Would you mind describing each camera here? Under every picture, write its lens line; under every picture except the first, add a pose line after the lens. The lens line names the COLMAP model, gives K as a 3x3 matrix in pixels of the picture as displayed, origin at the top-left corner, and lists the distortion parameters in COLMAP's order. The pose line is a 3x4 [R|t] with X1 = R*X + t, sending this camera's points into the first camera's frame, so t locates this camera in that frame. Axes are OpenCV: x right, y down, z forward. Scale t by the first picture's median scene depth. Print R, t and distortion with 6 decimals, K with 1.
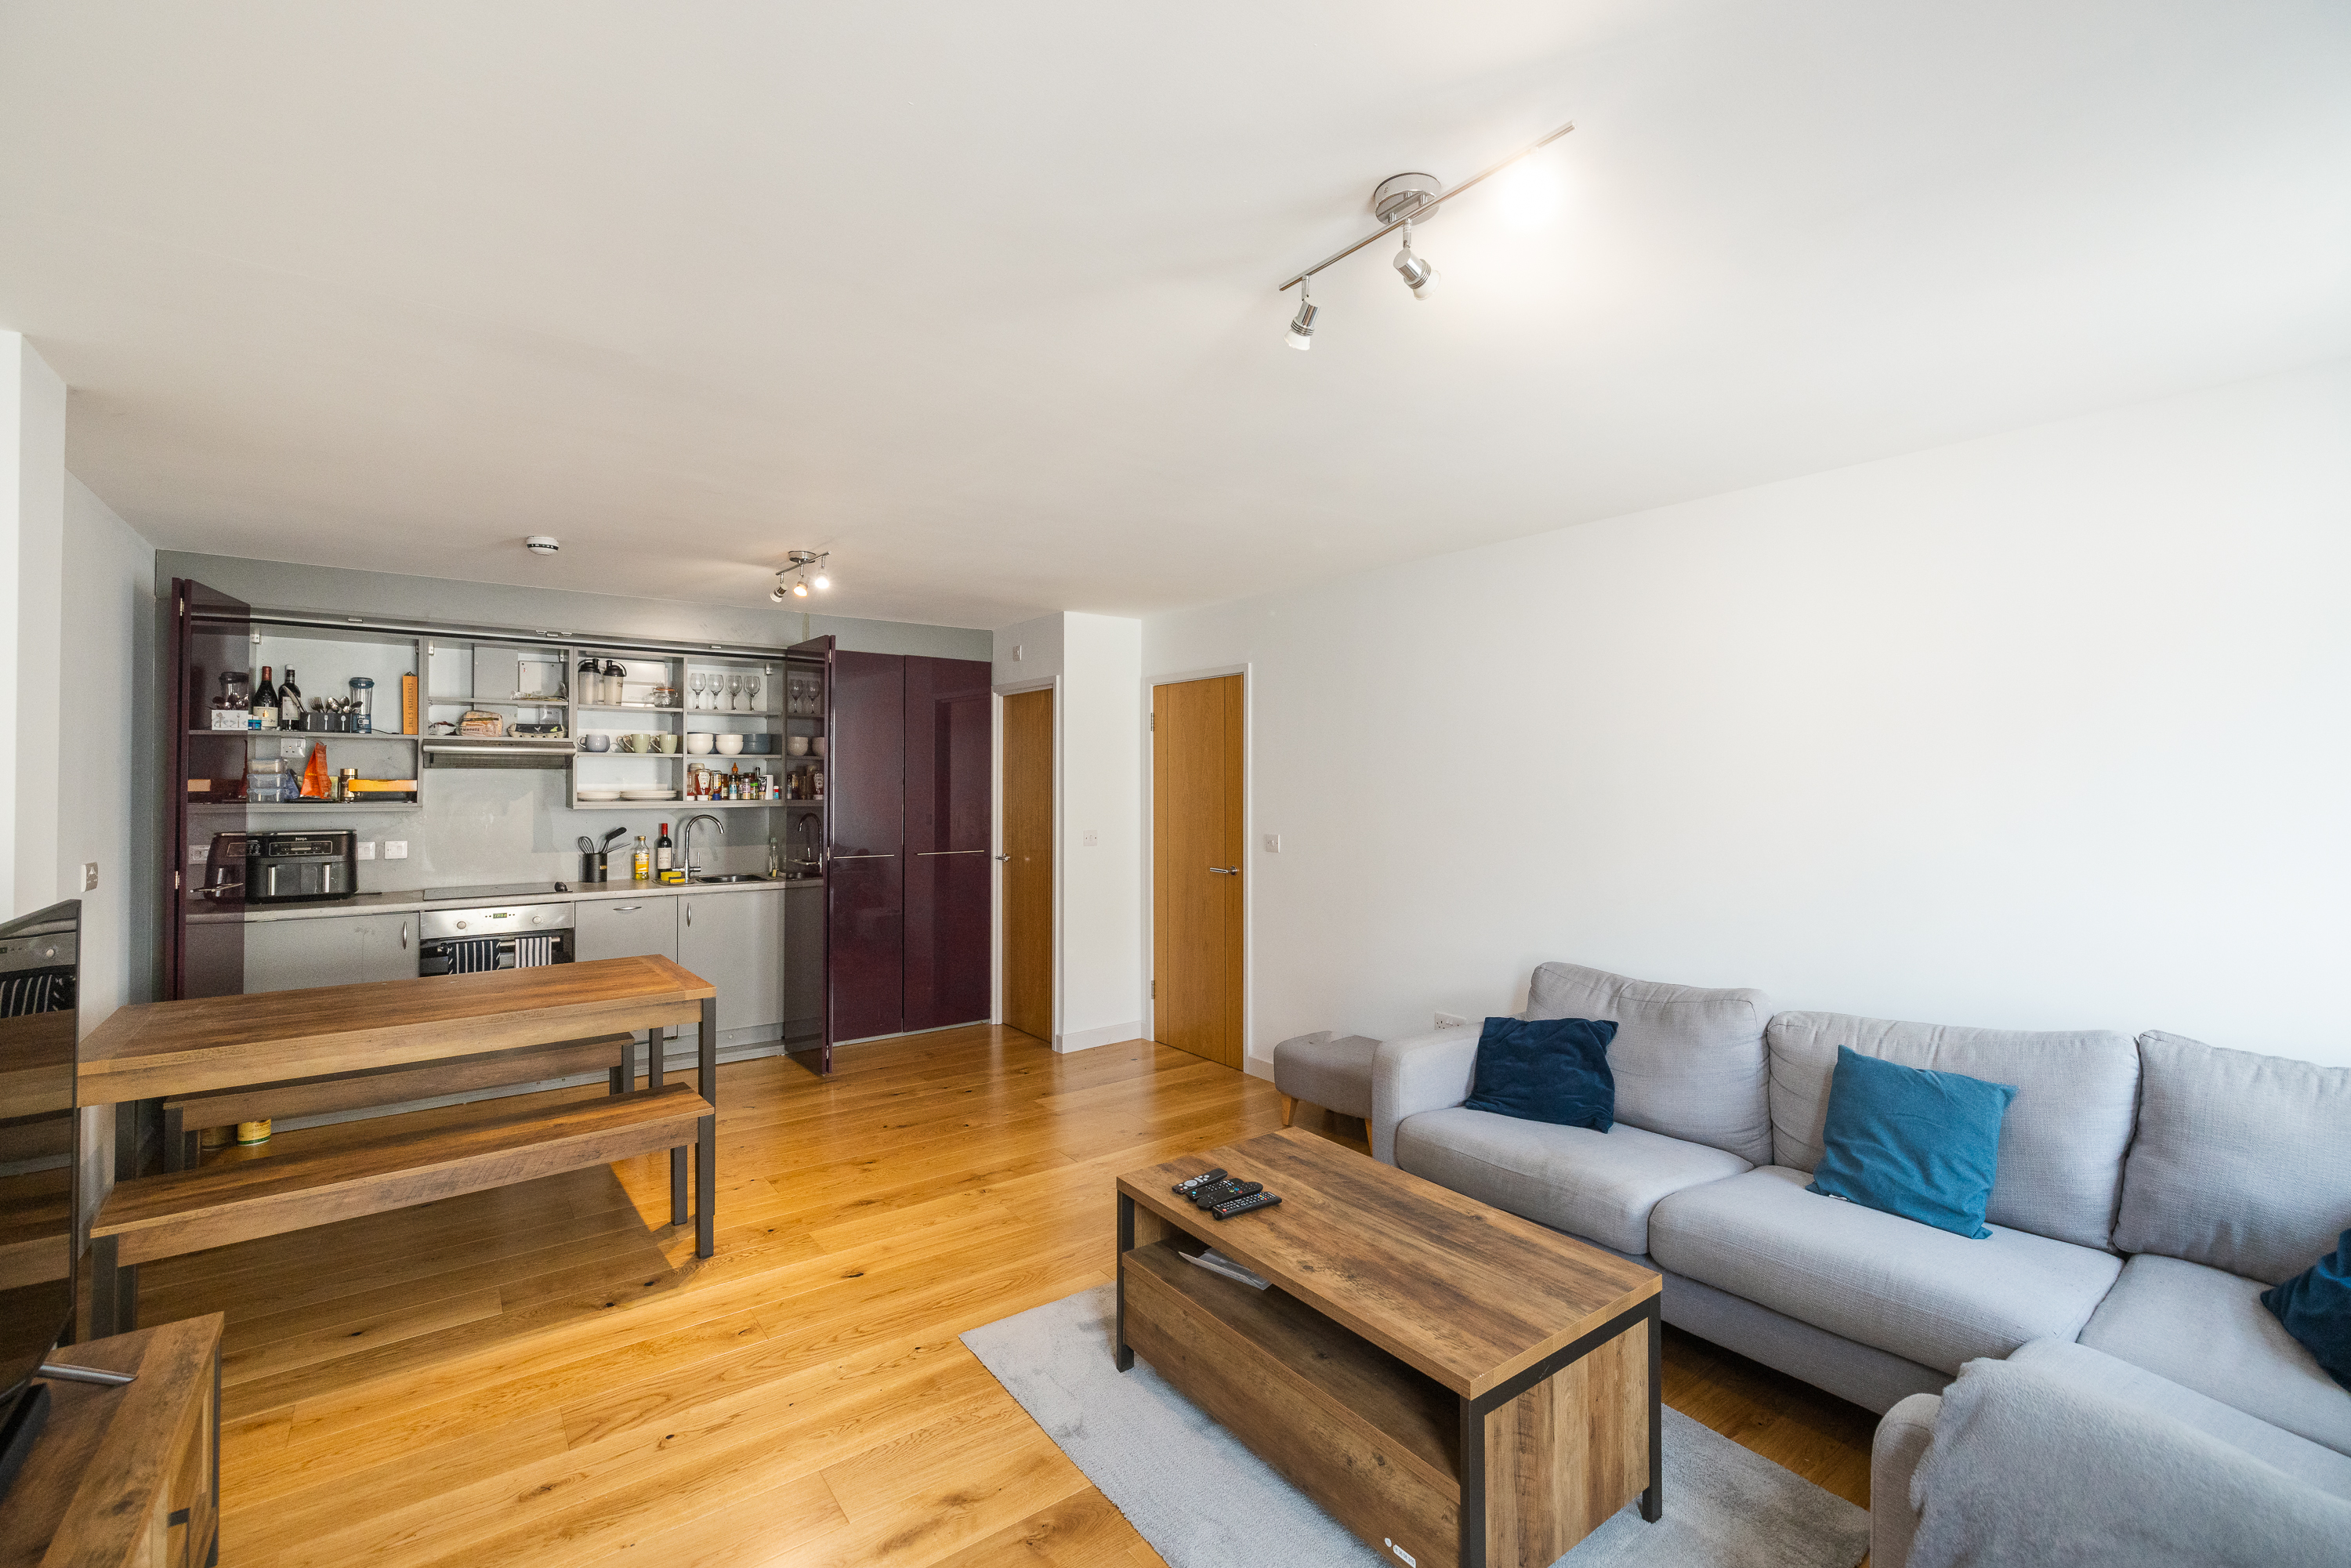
lens RADIAL K [[1003.2, 0, 1180.5], [0, 1003.2, 774.2], [0, 0, 1]] dist [-0.001092, 0.000915]
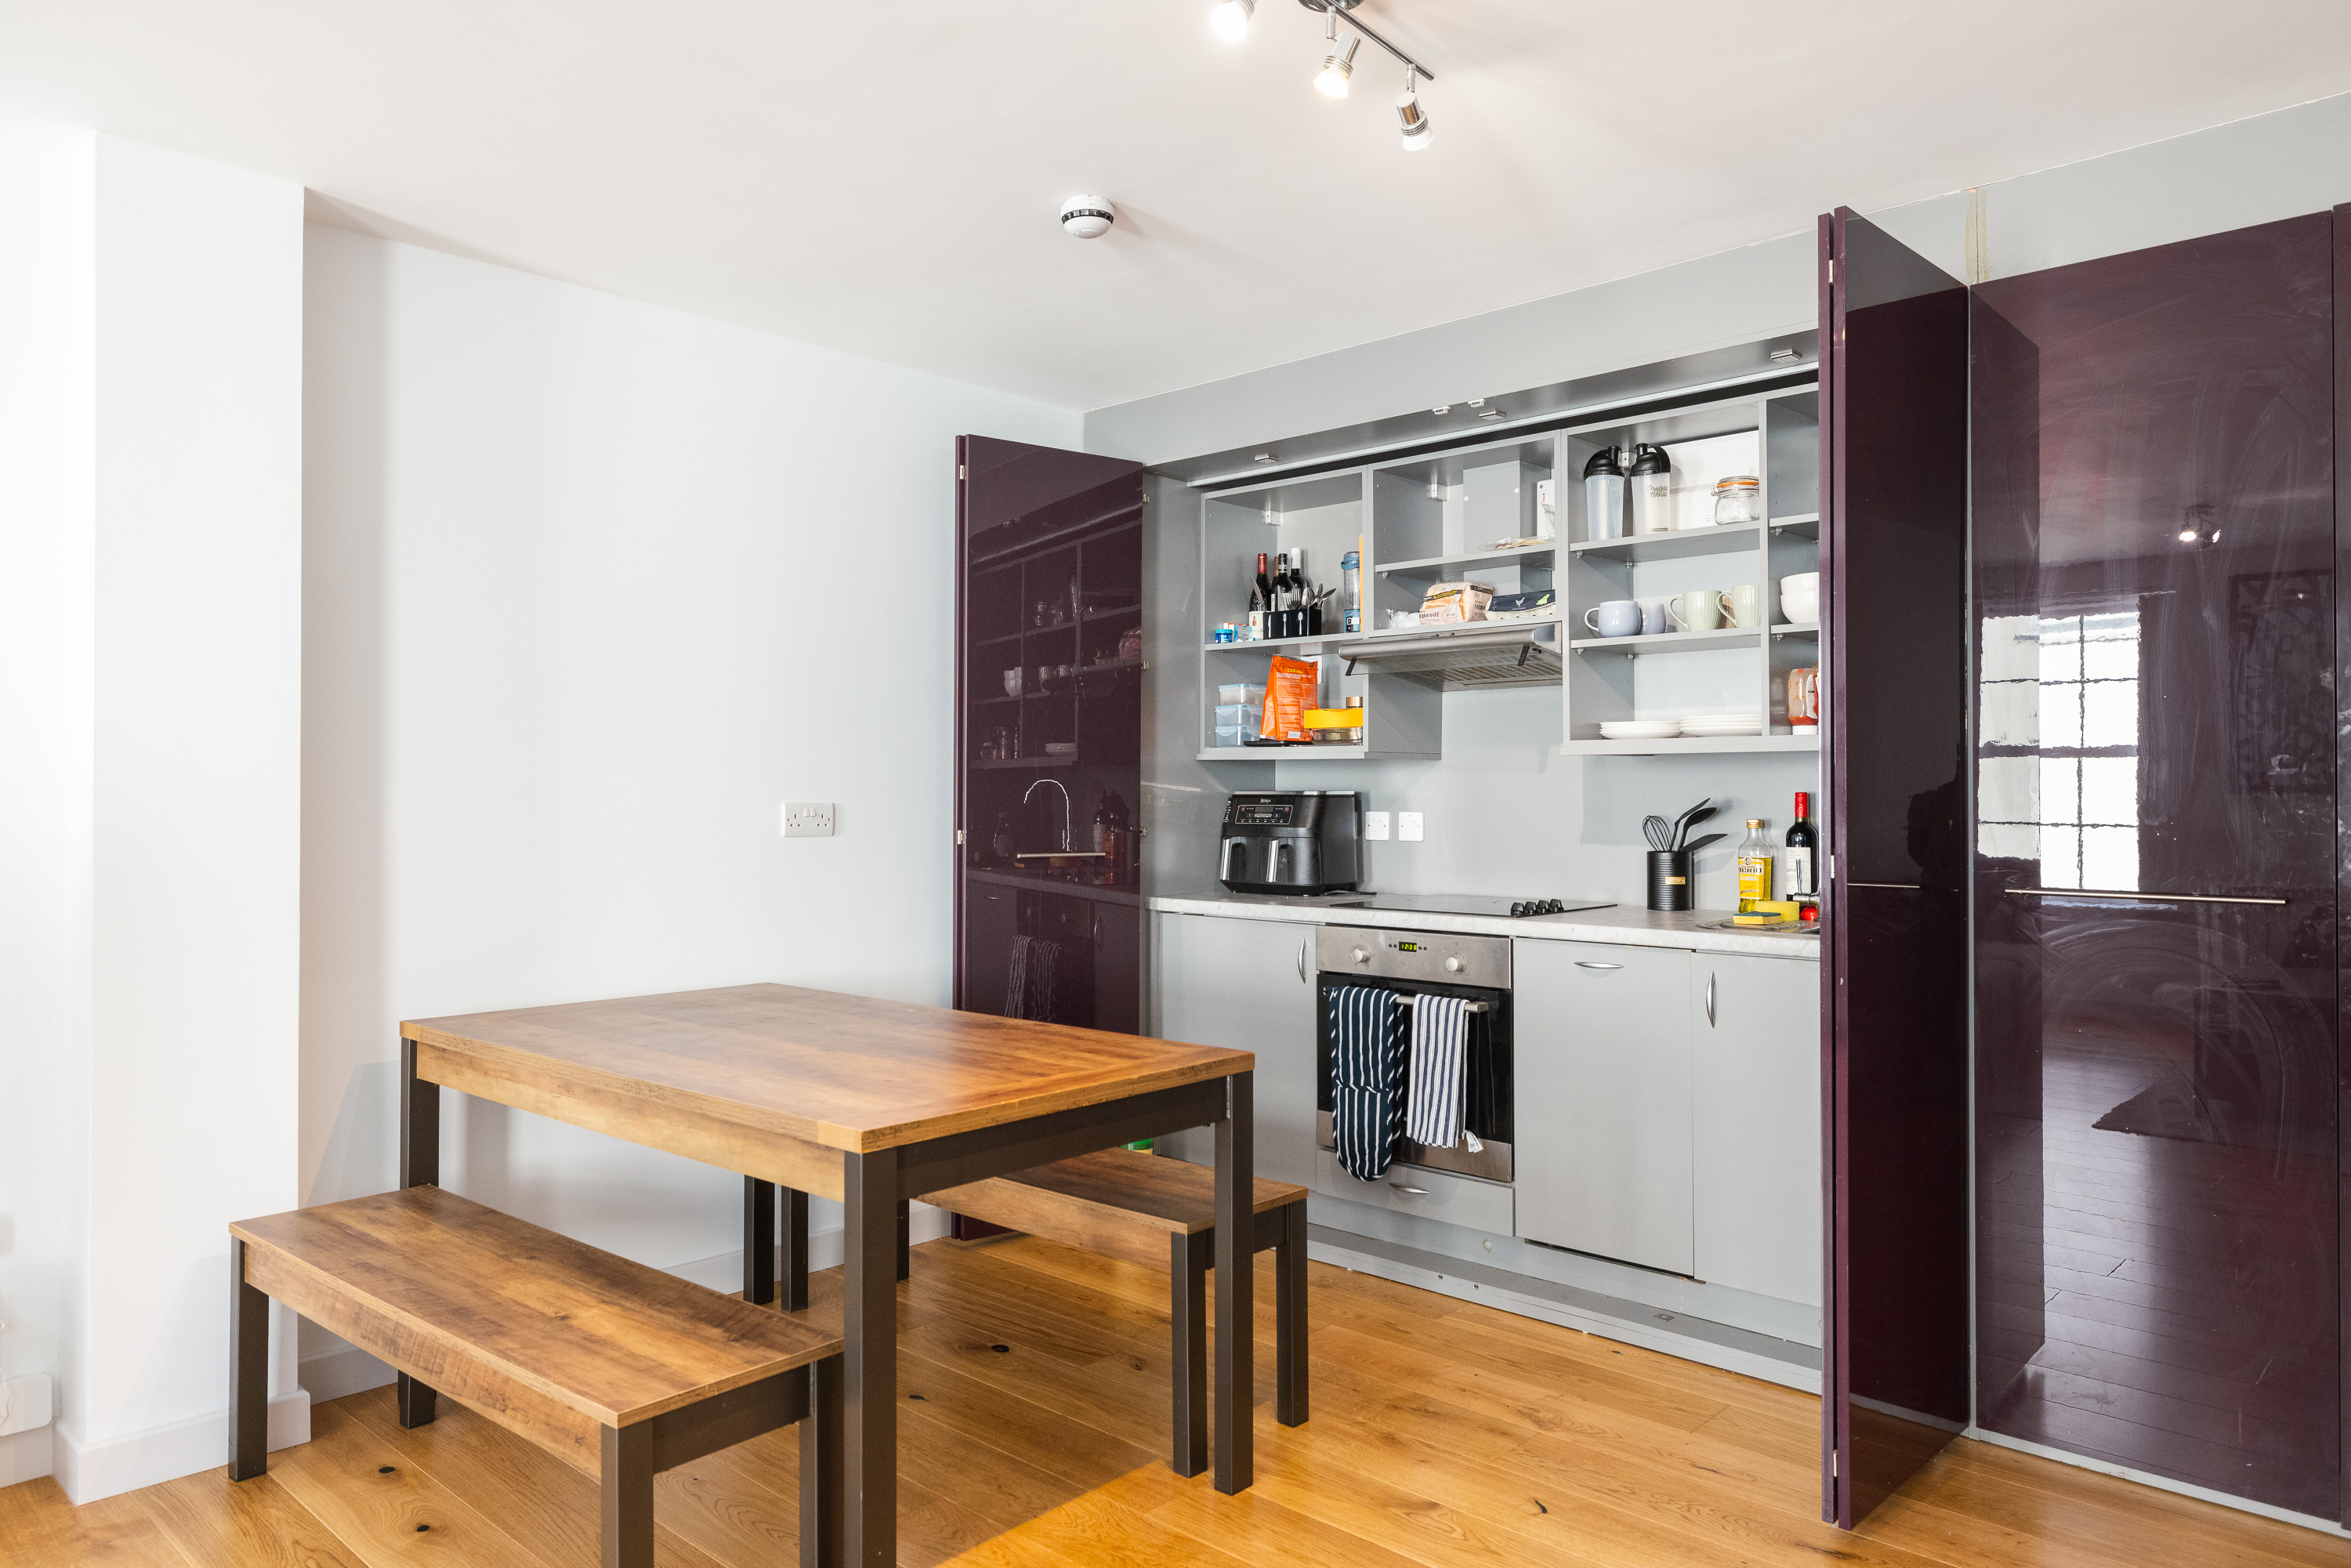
lens RADIAL K [[1526.9, 0, 1195.6], [0, 1526.9, 782.6], [0, 0, 1]] dist [0.001546, 0.000099]
pose [[0.173661, -0.007975, -0.984773, 0.114255], [0.008008, 0.999946, -0.006685, 0.054182], [0.984773, -0.006725, 0.173715, 0.711484]]
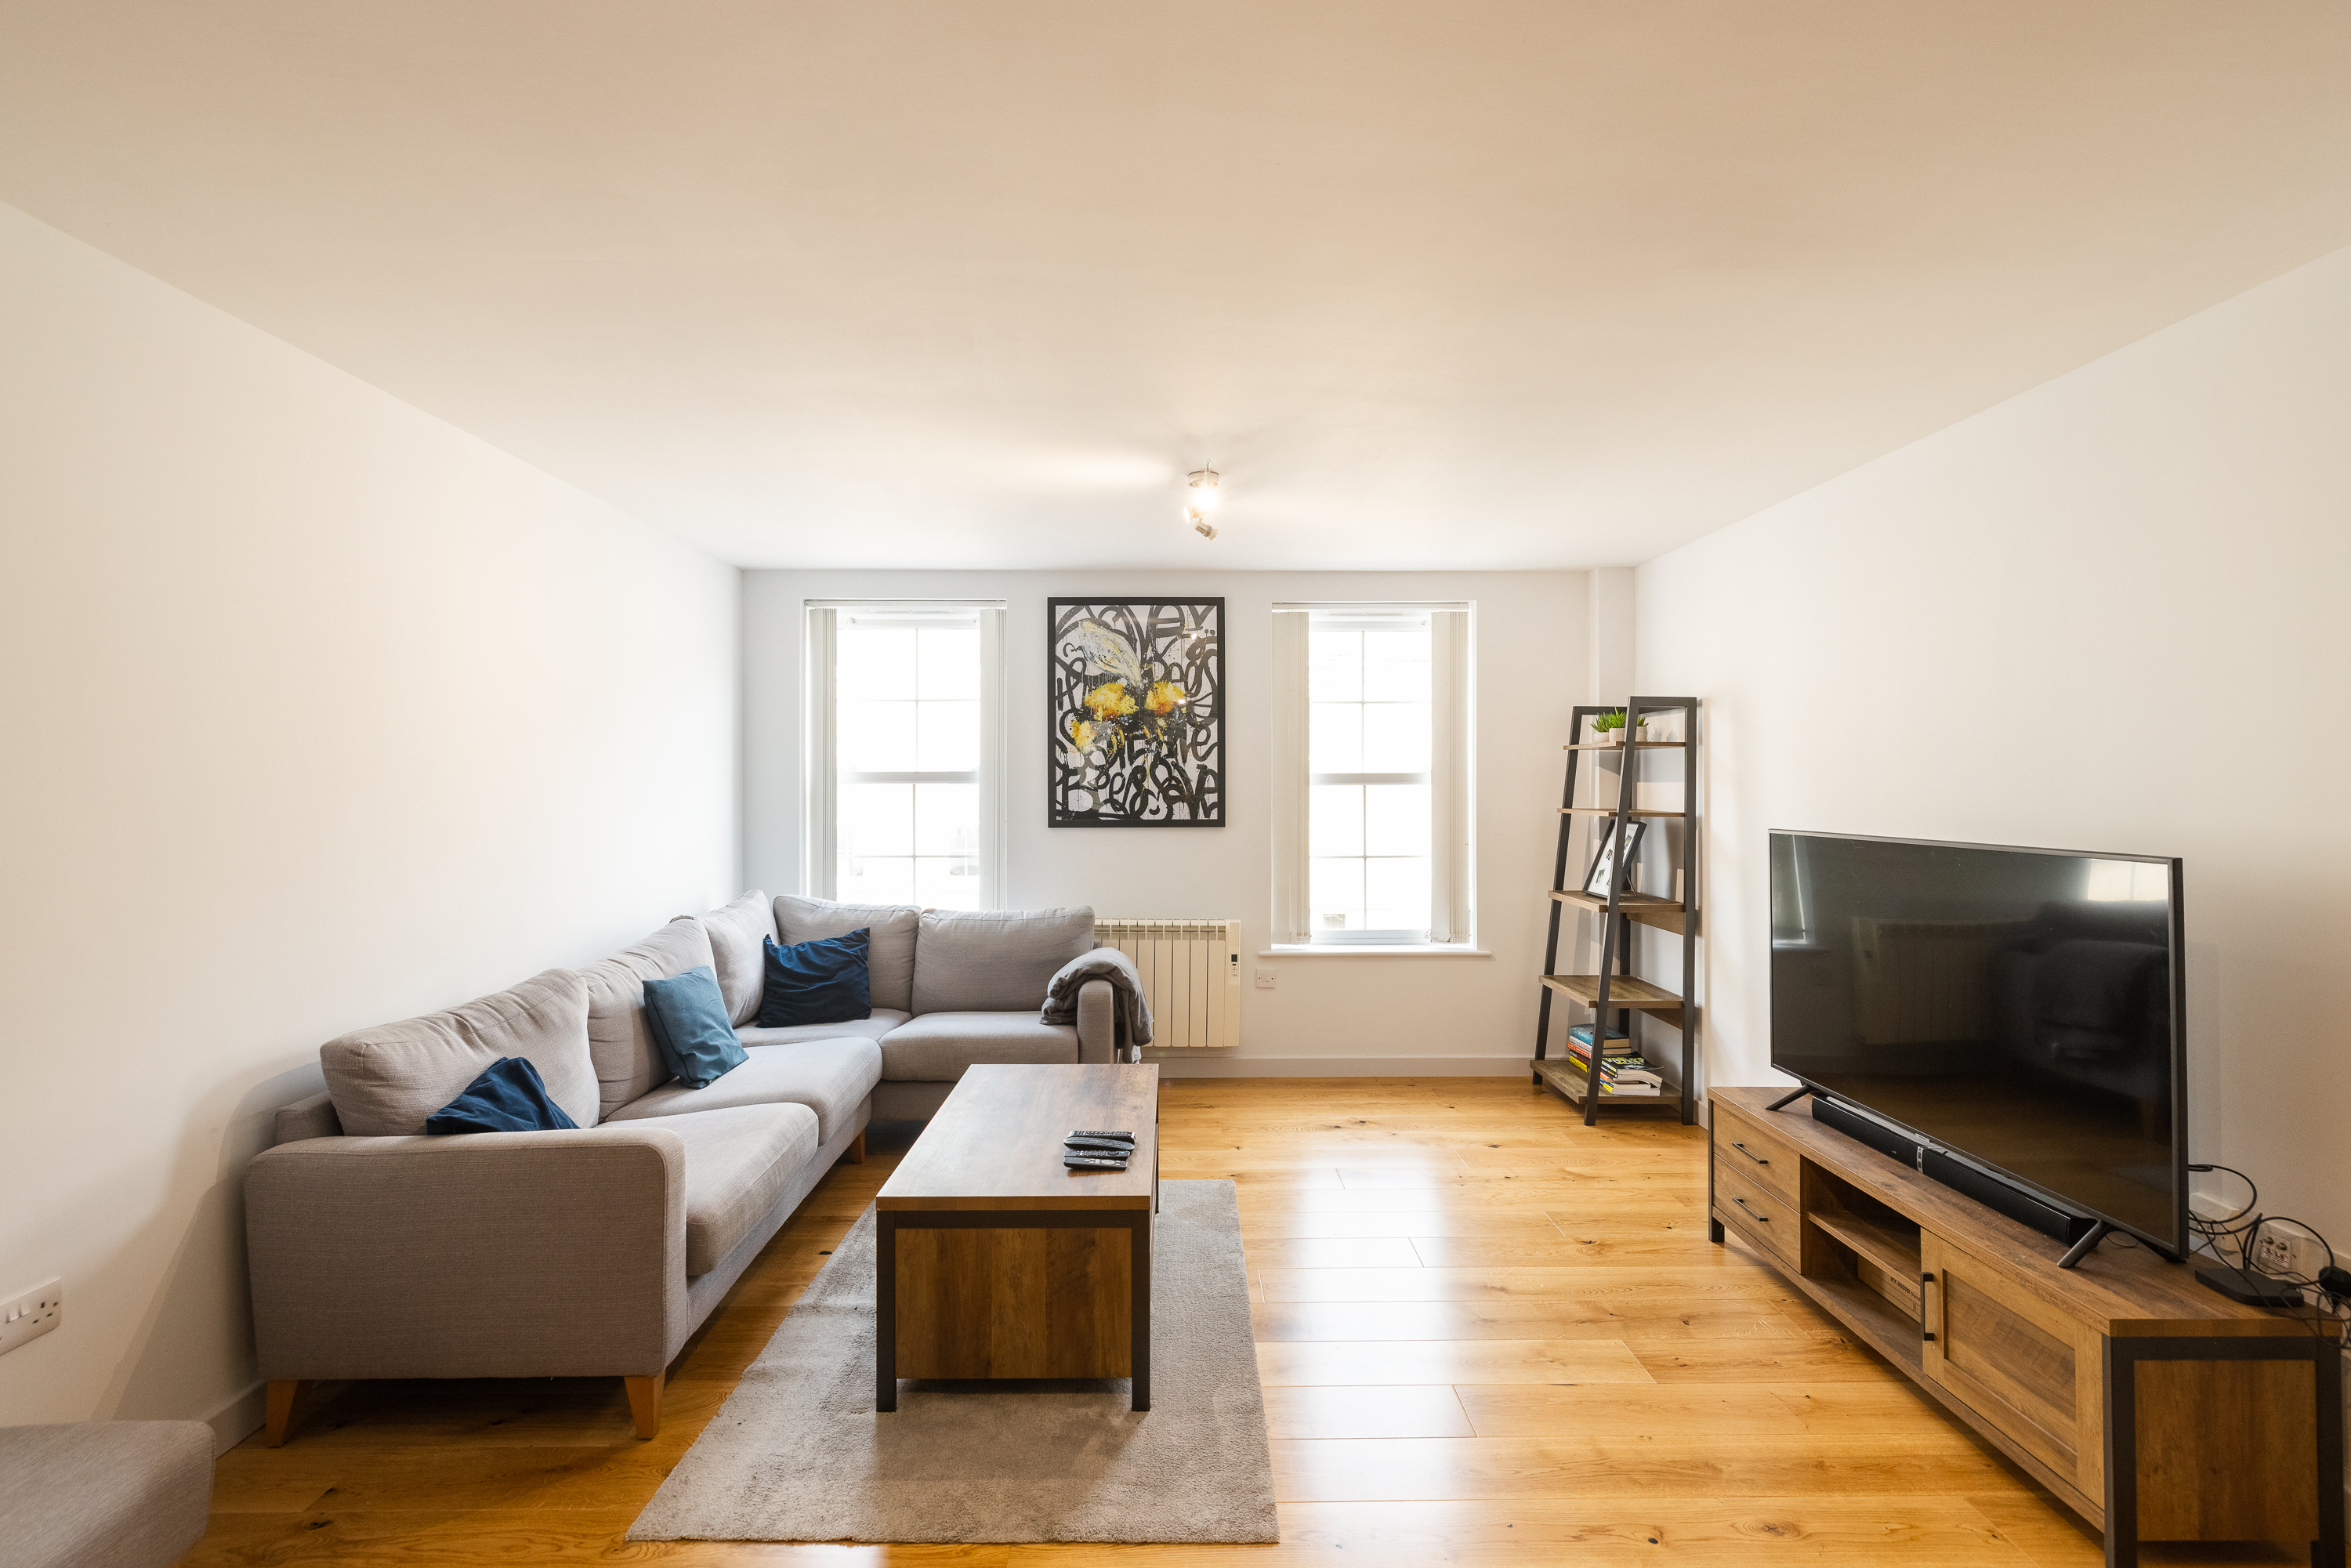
lens RADIAL K [[1029.2, 0, 1157.9], [0, 1029.2, 771.0], [0, 0, 1]] dist [0.003287, 0.000629]
pose [[-0.797352, 0.001270, 0.603513, -0.319984], [-0.003846, 0.999967, -0.007186, 0.015812], [-0.603502, -0.008051, -0.797321, 0.886087]]
